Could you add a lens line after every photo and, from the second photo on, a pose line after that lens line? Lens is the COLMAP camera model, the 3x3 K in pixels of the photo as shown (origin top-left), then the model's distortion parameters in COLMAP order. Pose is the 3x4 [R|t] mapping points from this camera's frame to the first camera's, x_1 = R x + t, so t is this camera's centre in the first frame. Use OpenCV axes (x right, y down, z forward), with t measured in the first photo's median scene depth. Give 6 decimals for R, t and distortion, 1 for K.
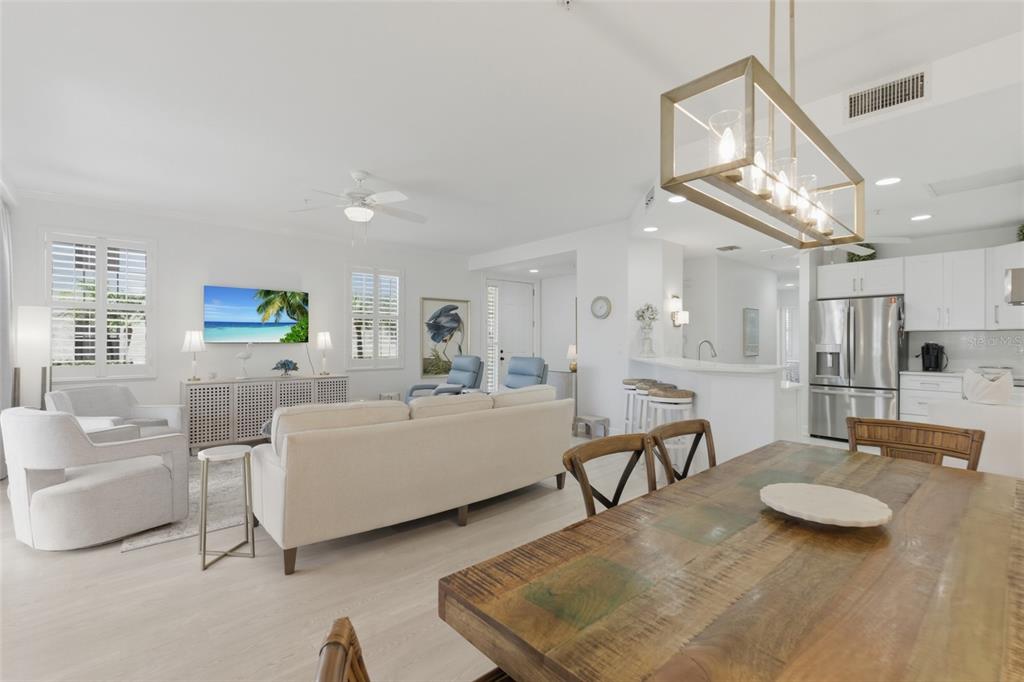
lens RADIAL K [[470.7, 0, 515.6], [0, 470.7, 341.6], [0, 0, 1]] dist [-0.010387, 0.006457]
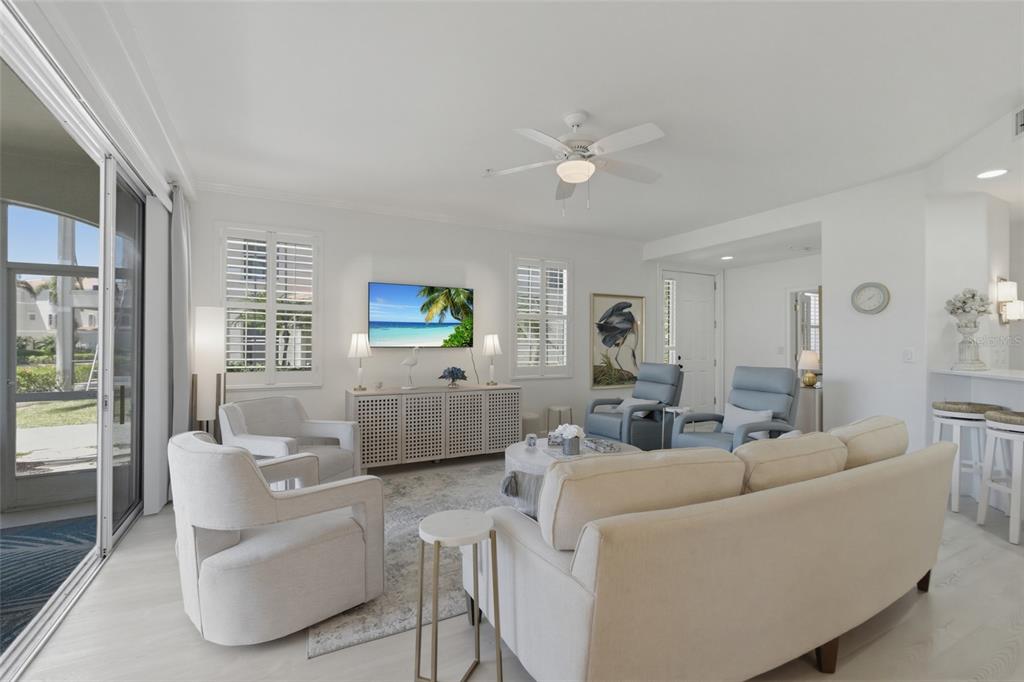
lens RADIAL K [[470.7, 0, 508.8], [0, 470.7, 341.9], [0, 0, 1]] dist [-0.010387, 0.006457]
pose [[0.971397, -0.001033, -0.237459, -0.184584], [-0.000765, 0.999972, -0.007482, -0.000686], [0.237460, 0.007450, 0.971369, 0.188978]]
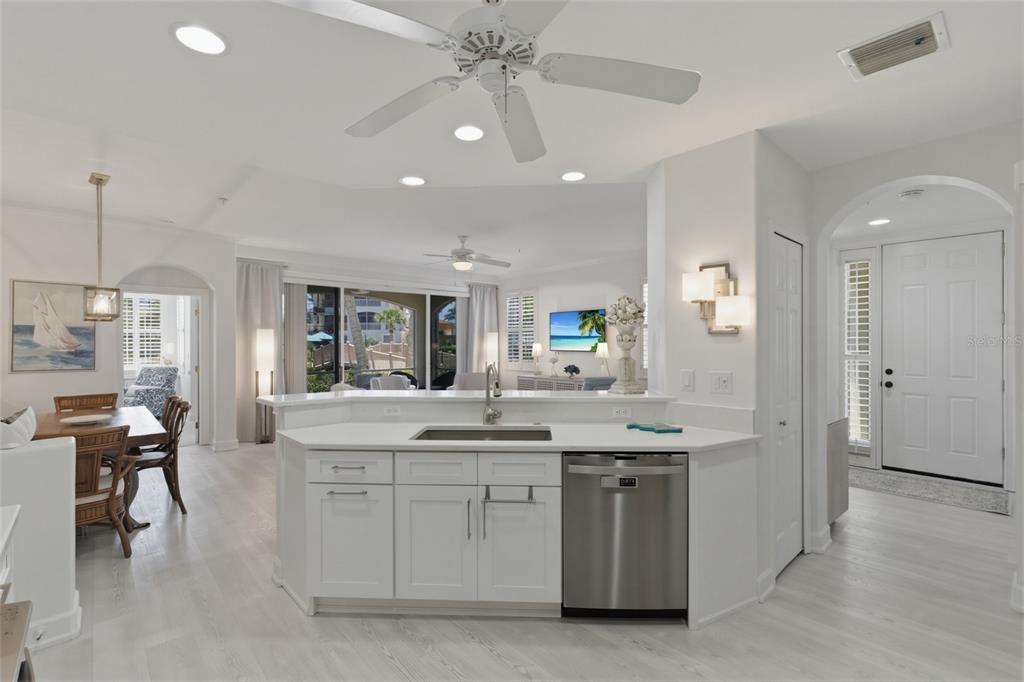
lens RADIAL K [[470.7, 0, 512.5], [0, 470.7, 341.5], [0, 0, 1]] dist [-0.010387, 0.006457]
pose [[-0.005907, -0.000043, -0.999983, 0.786674], [0.005418, 0.999985, -0.000075, -0.025744], [0.999968, -0.005418, -0.005907, 0.822373]]
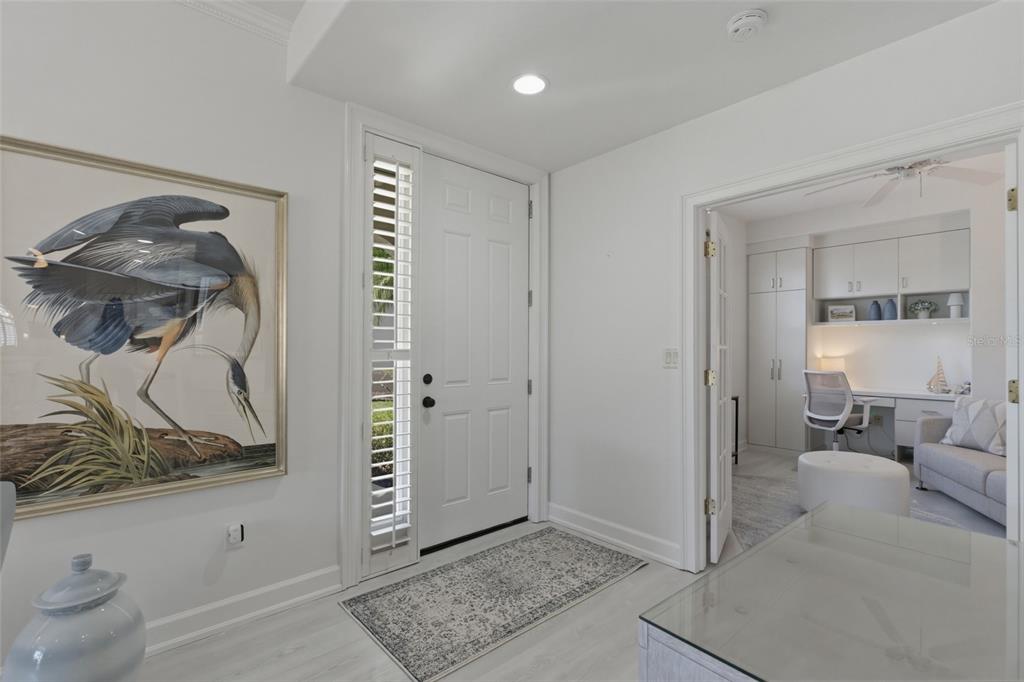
lens RADIAL K [[470.7, 0, 518.8], [0, 470.7, 344.3], [0, 0, 1]] dist [-0.010387, 0.006457]
pose [[0.999991, 0.004279, 0.000020, 0.046356], [-0.004279, 0.999981, -0.004377, -0.001647], [-0.000039, 0.004376, 0.999990, 1.017363]]
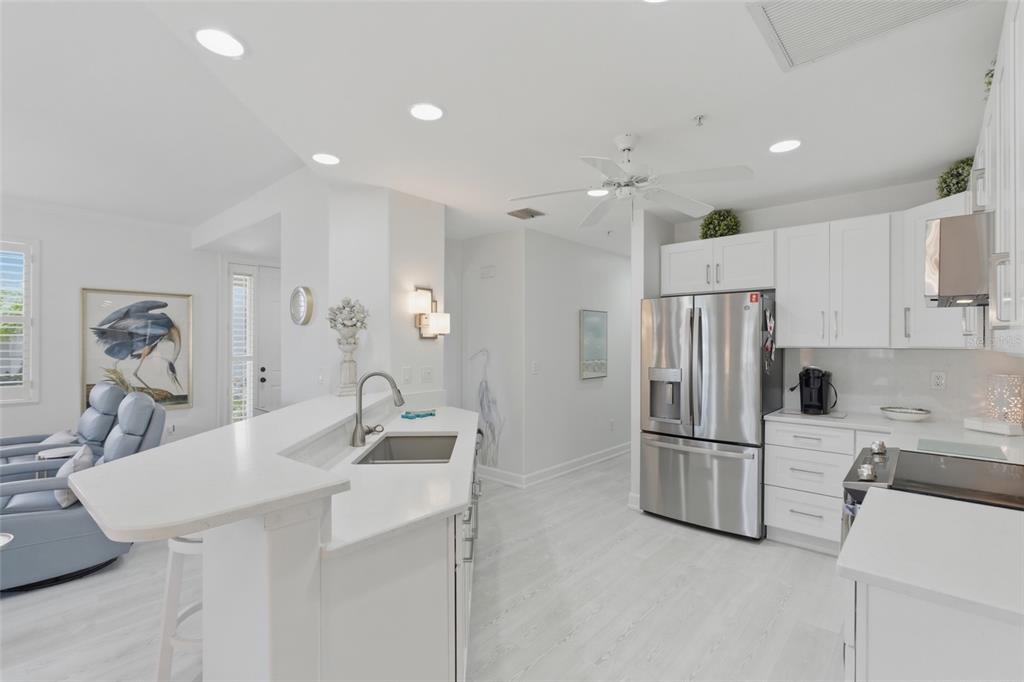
lens RADIAL K [[470.7, 0, 521.3], [0, 470.7, 341.9], [0, 0, 1]] dist [-0.010387, 0.006457]
pose [[0.993127, 0.001817, 0.117025, 0.397479], [-0.001363, 0.999991, -0.003959, -0.025715], [-0.117031, 0.003772, 0.993121, 0.395550]]
